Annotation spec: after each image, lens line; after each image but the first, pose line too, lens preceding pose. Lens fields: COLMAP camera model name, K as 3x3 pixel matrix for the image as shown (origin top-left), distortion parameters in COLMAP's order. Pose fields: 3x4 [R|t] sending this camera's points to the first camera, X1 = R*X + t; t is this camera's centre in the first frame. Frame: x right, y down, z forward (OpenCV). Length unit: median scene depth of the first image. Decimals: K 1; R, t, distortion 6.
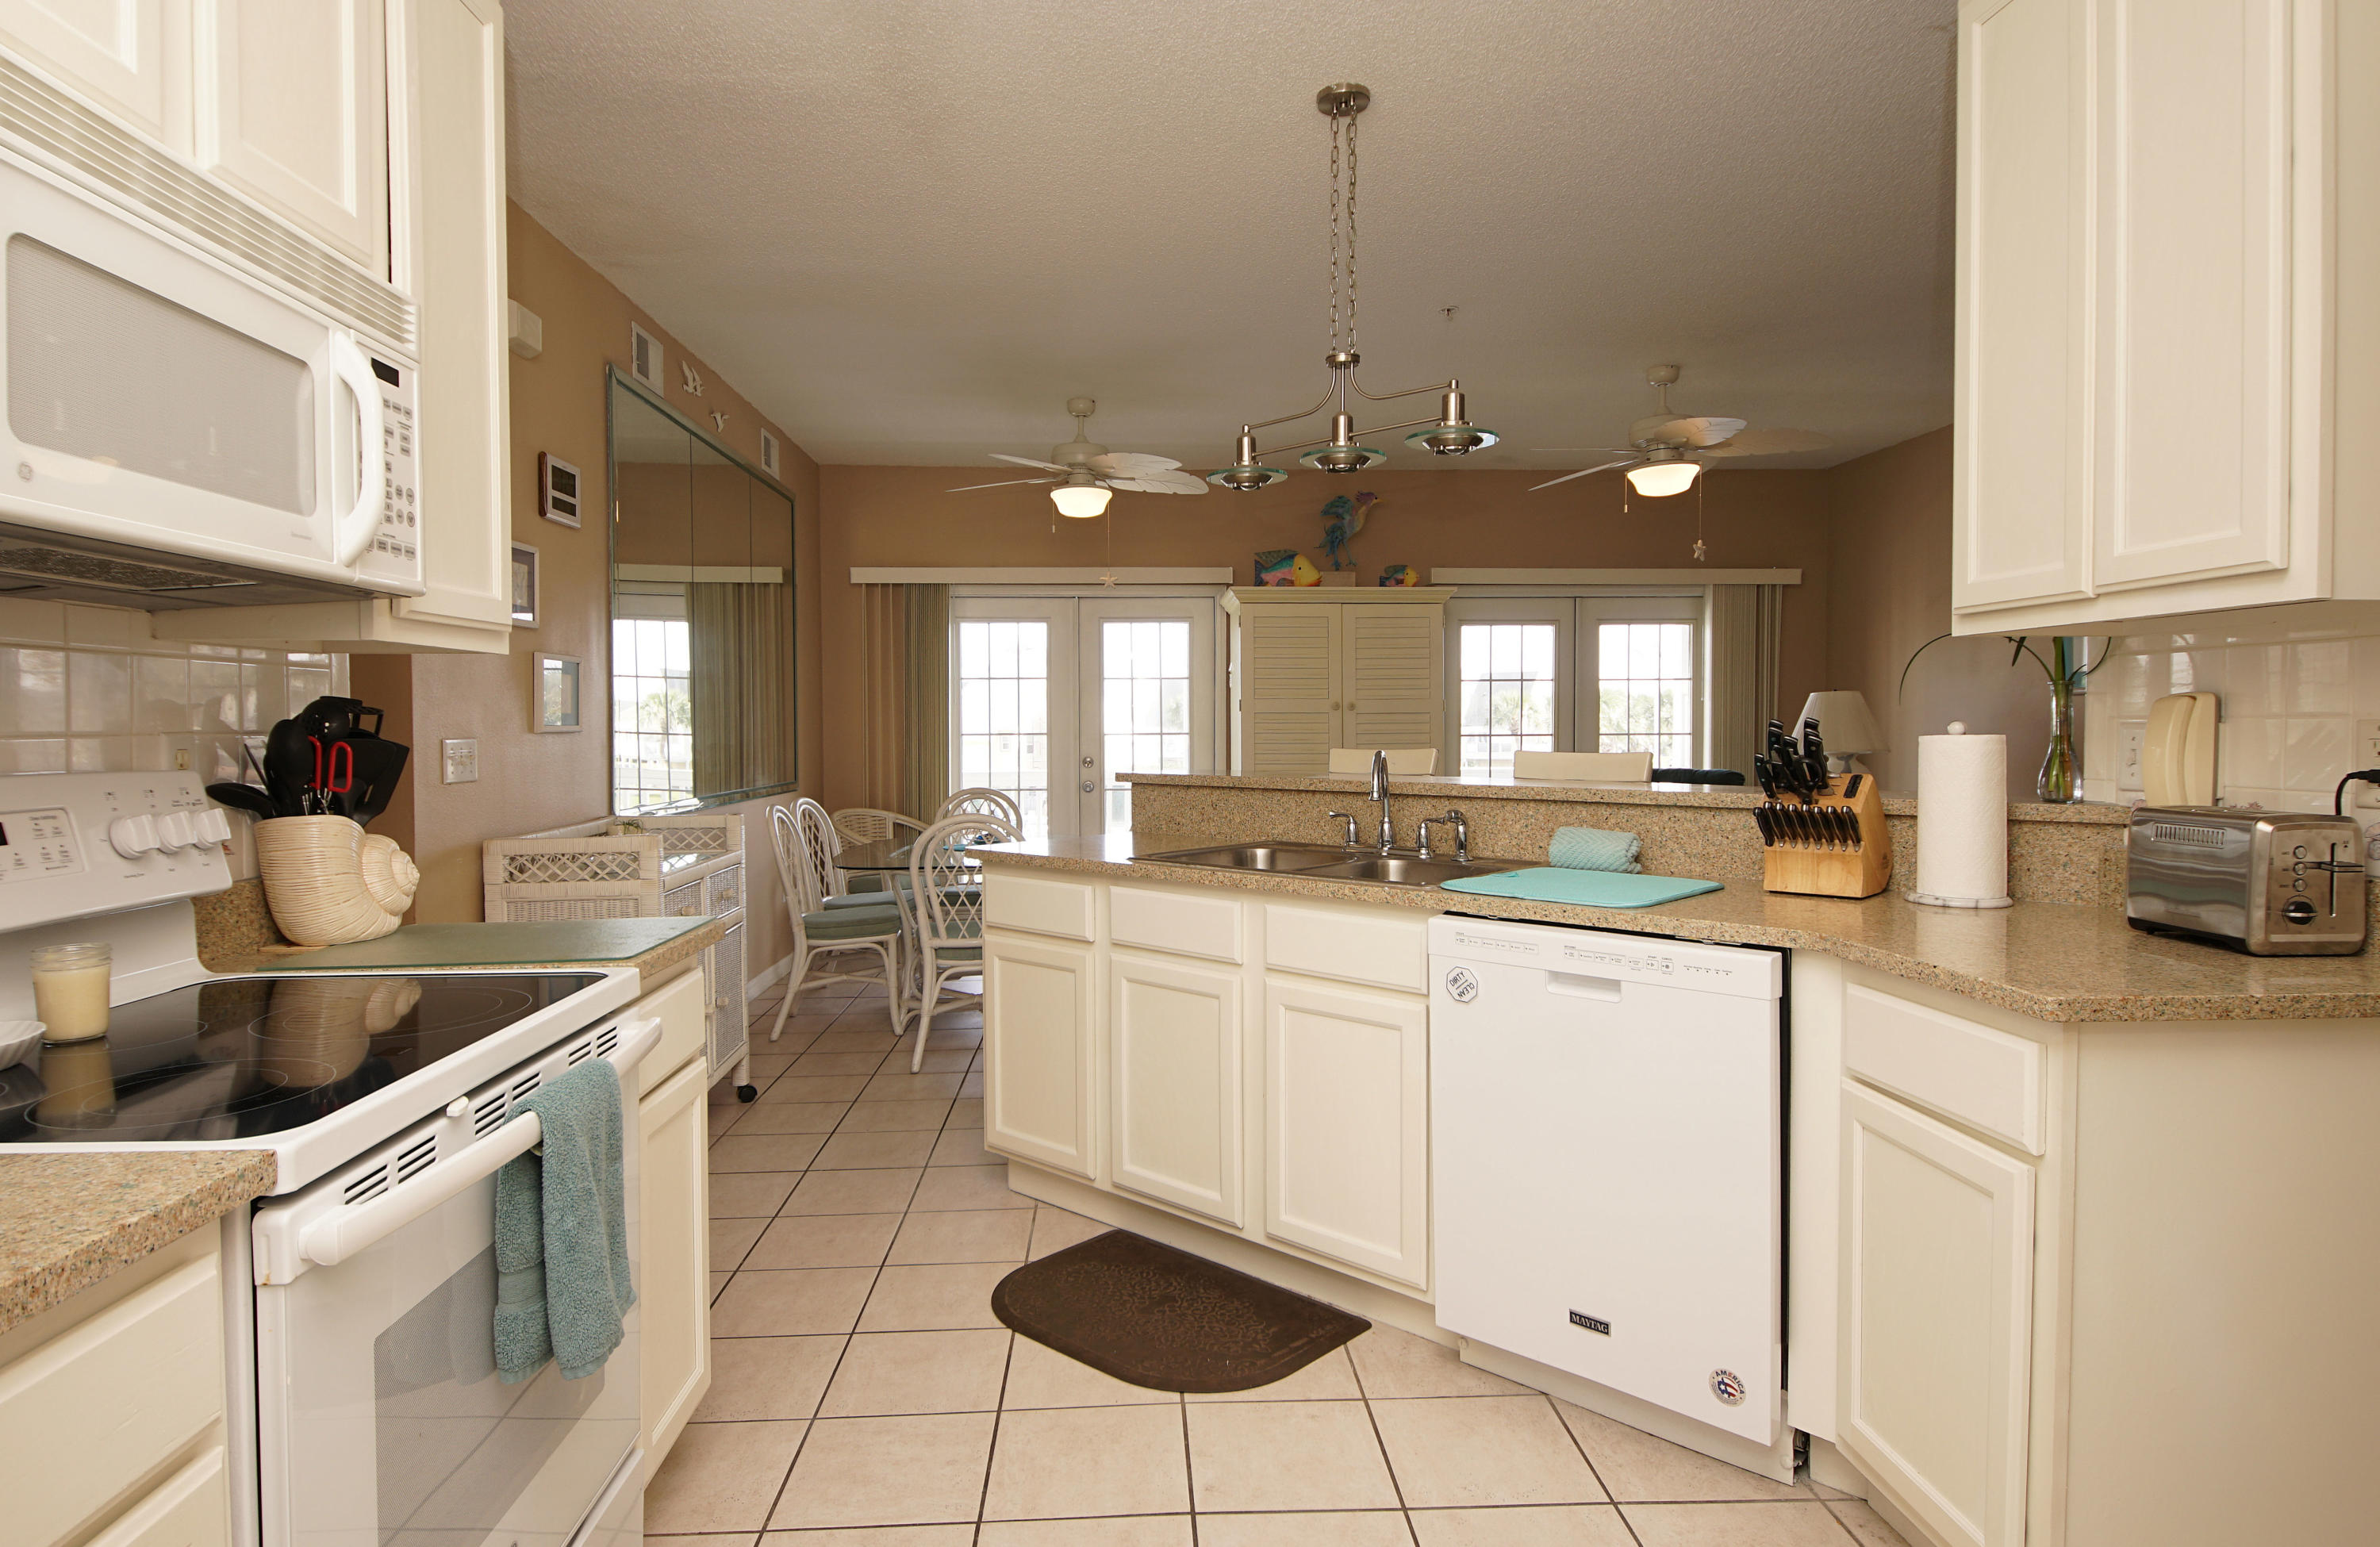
lens RADIAL K [[1291.5, 0, 1165.2], [0, 1291.5, 757.2], [0, 0, 1]] dist [0.042524, -0.042188]
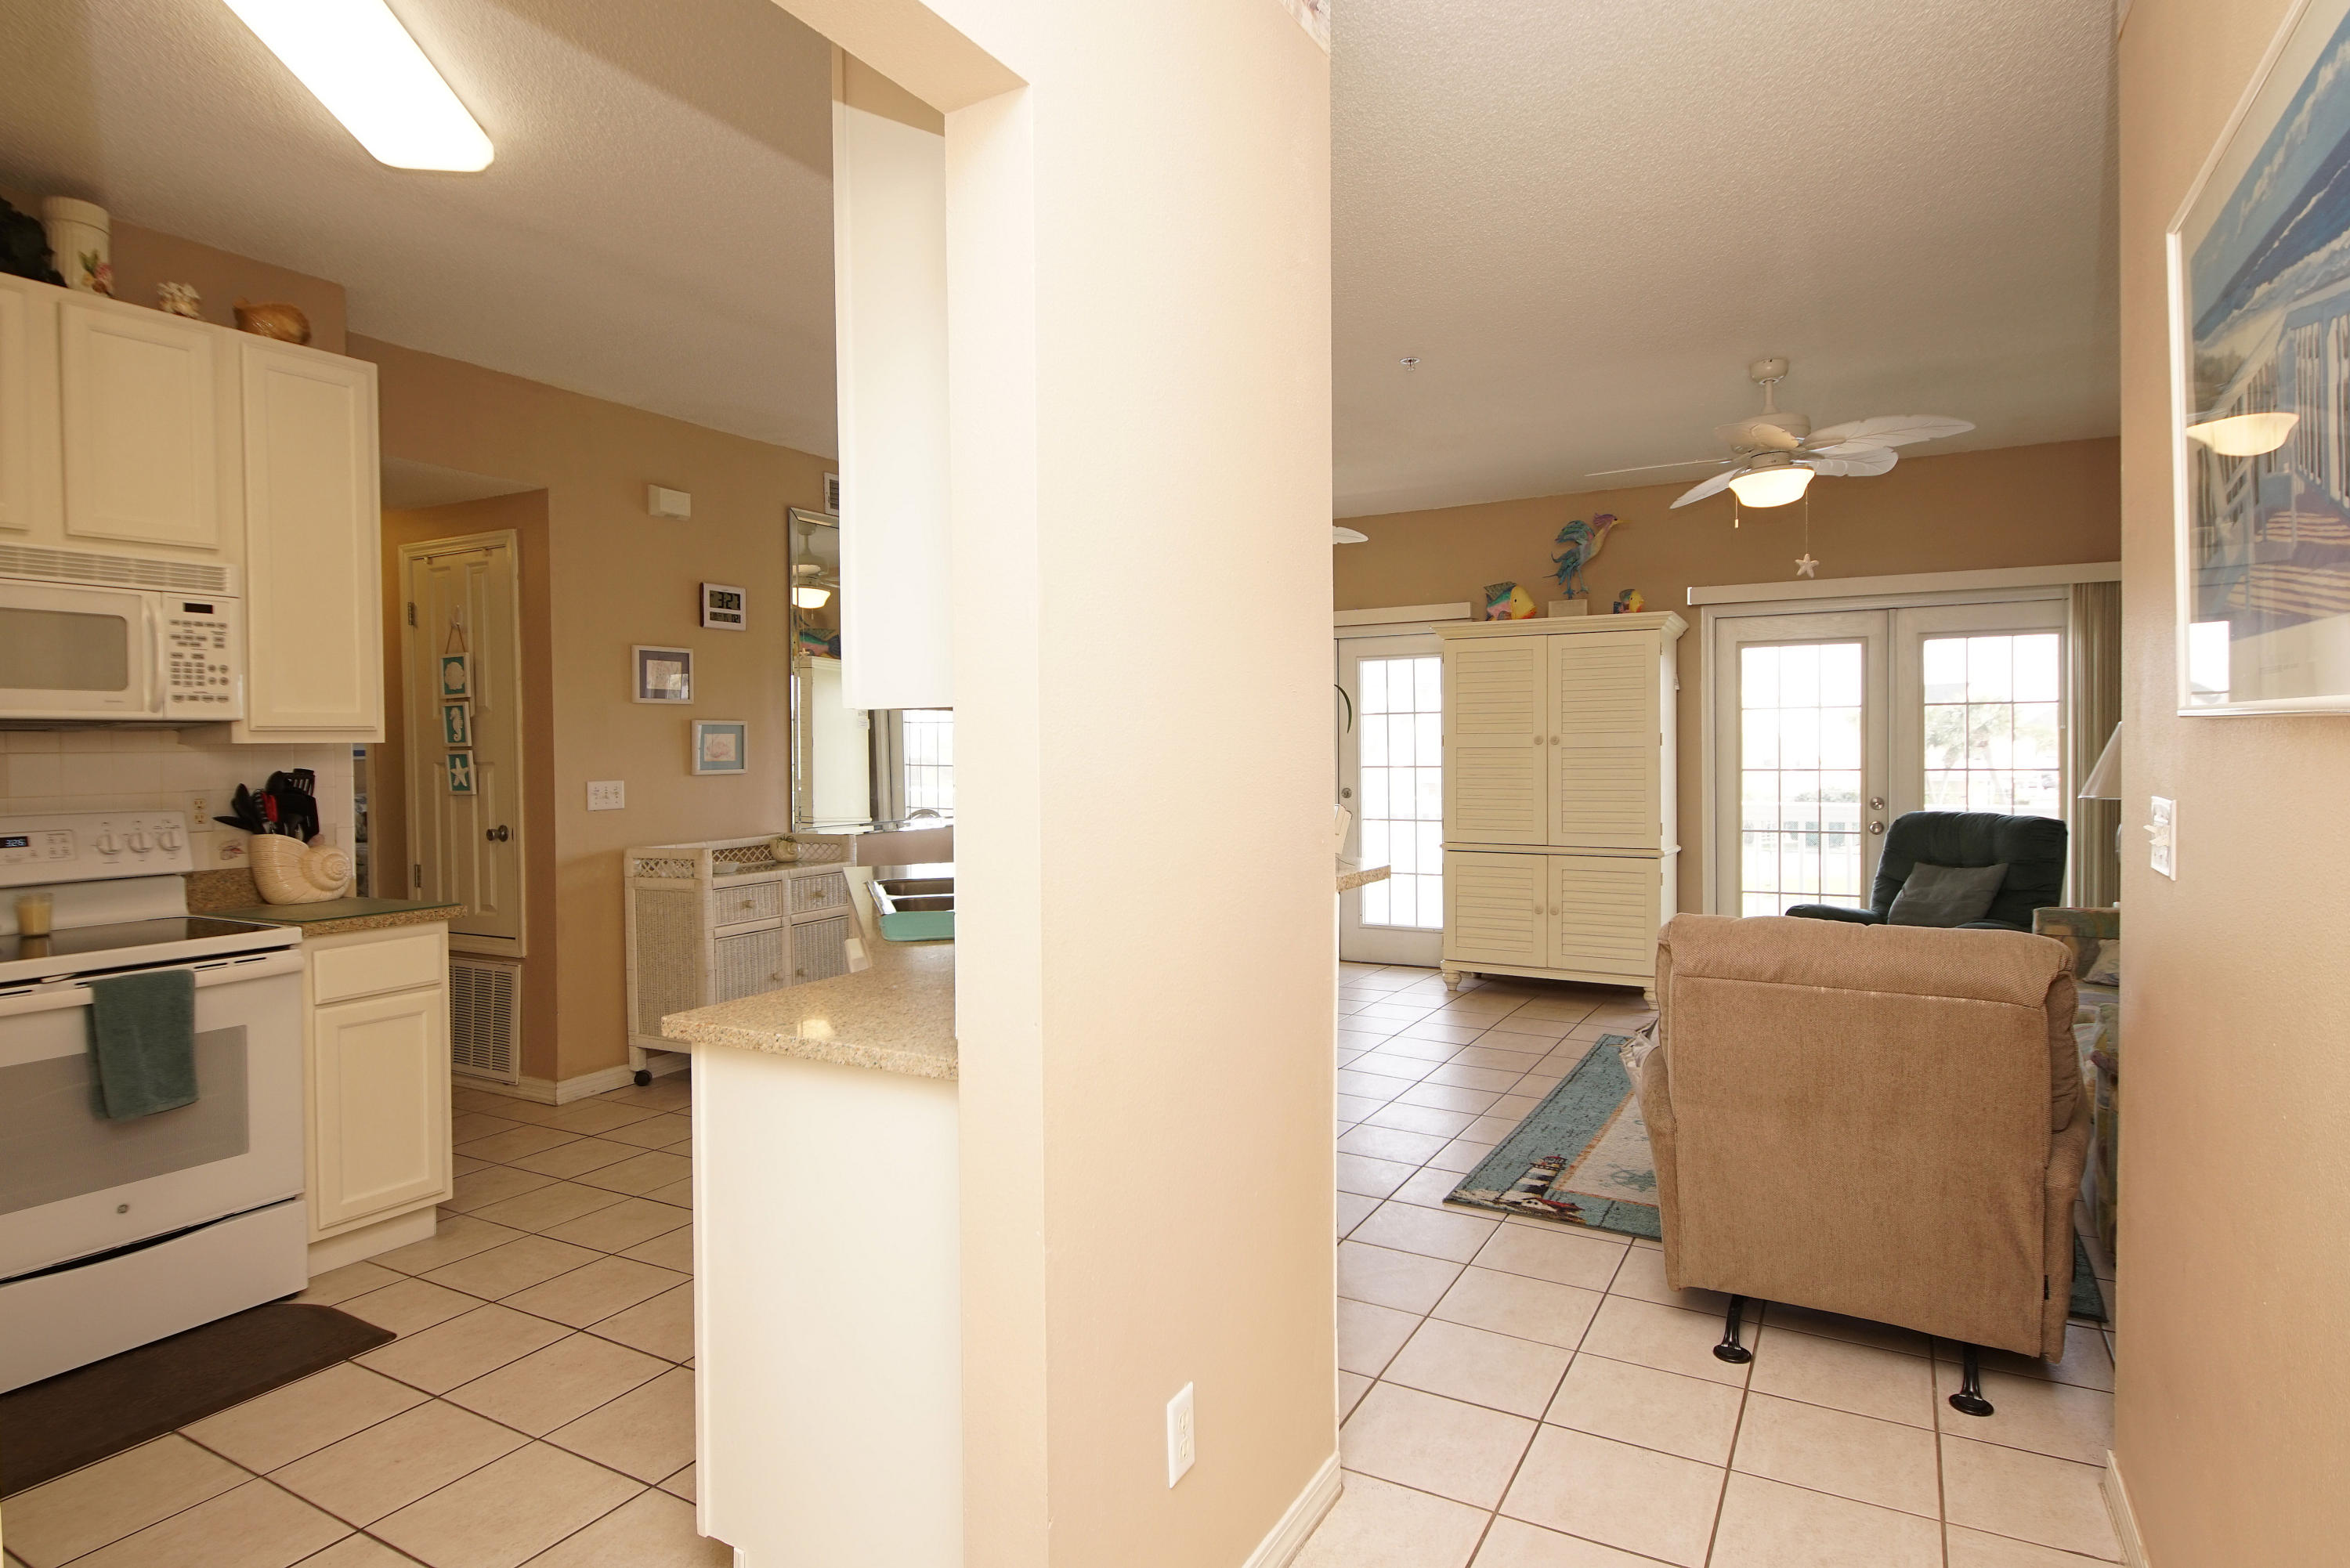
lens RADIAL K [[1259.1, 0, 1148.9], [0, 1259.1, 766.2], [0, 0, 1]] dist [0.037137, -0.036456]
pose [[0.847200, 0.004200, -0.531258, 0.645260], [-0.006725, 0.999973, -0.002820, -0.026206], [0.531232, 0.005962, 0.847205, 0.062225]]
